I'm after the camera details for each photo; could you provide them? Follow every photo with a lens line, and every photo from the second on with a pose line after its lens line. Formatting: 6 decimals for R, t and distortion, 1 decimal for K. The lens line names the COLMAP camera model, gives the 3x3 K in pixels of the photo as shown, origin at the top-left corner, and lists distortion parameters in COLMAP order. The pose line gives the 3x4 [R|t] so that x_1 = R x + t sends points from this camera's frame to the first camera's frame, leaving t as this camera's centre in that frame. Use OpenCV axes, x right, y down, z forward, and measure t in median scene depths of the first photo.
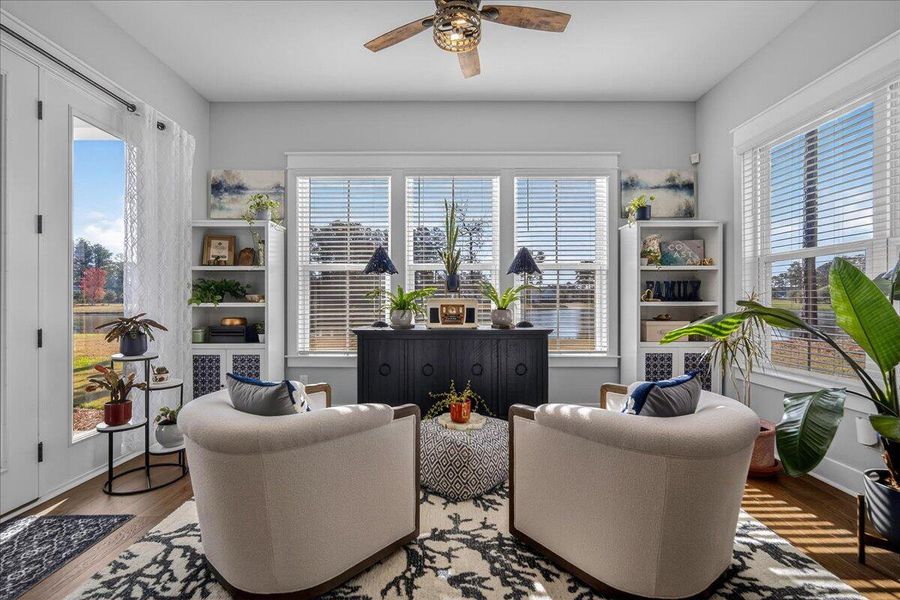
lens RADIAL K [[394.1, 0, 452.1], [0, 394.1, 295.8], [0, 0, 1]] dist [-0.005410, 0.002387]
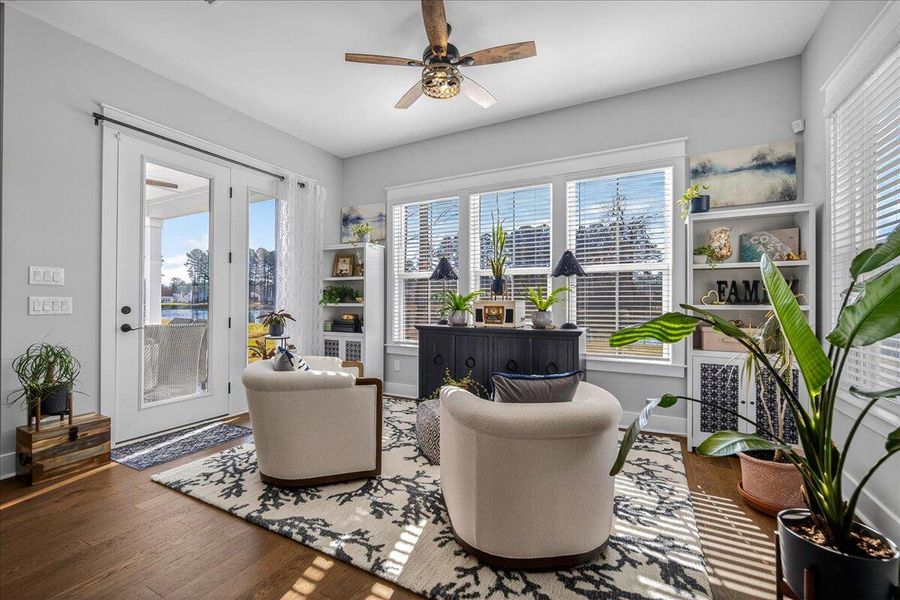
lens RADIAL K [[394.1, 0, 447.1], [0, 394.1, 294.8], [0, 0, 1]] dist [-0.005410, 0.002387]
pose [[0.876300, -0.004515, -0.481745, 0.419508], [0.001163, 0.999973, -0.007257, -0.001853], [0.481765, 0.005799, 0.876281, -0.046289]]
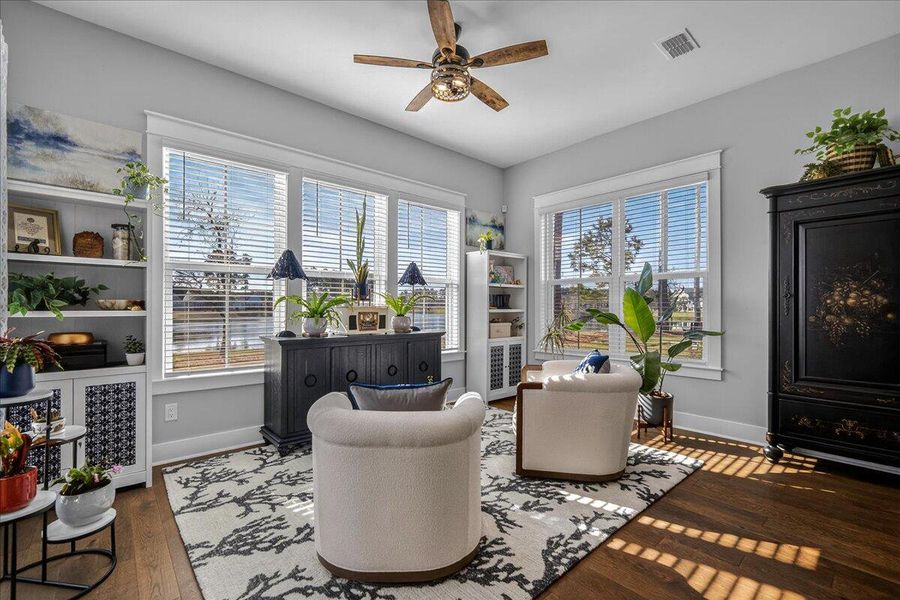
lens RADIAL K [[394.1, 0, 452.2], [0, 394.1, 300.8], [0, 0, 1]] dist [-0.005410, 0.002387]
pose [[0.748373, 0.013544, 0.663140, -0.526398], [-0.009971, 0.999908, -0.009171, -0.000066], [-0.663204, 0.000251, 0.748439, 0.058284]]
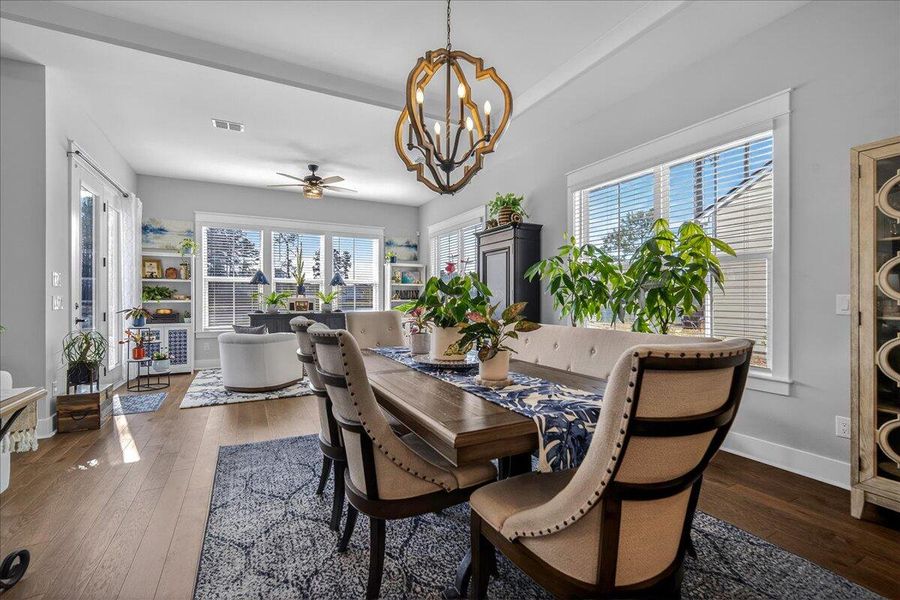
lens RADIAL K [[394.1, 0, 449.7], [0, 394.1, 294.5], [0, 0, 1]] dist [-0.005410, 0.002387]
pose [[0.881981, 0.006716, 0.471237, -0.276304], [-0.004872, 0.999975, -0.005132, -0.004711], [-0.471260, 0.002231, 0.881992, -1.106241]]
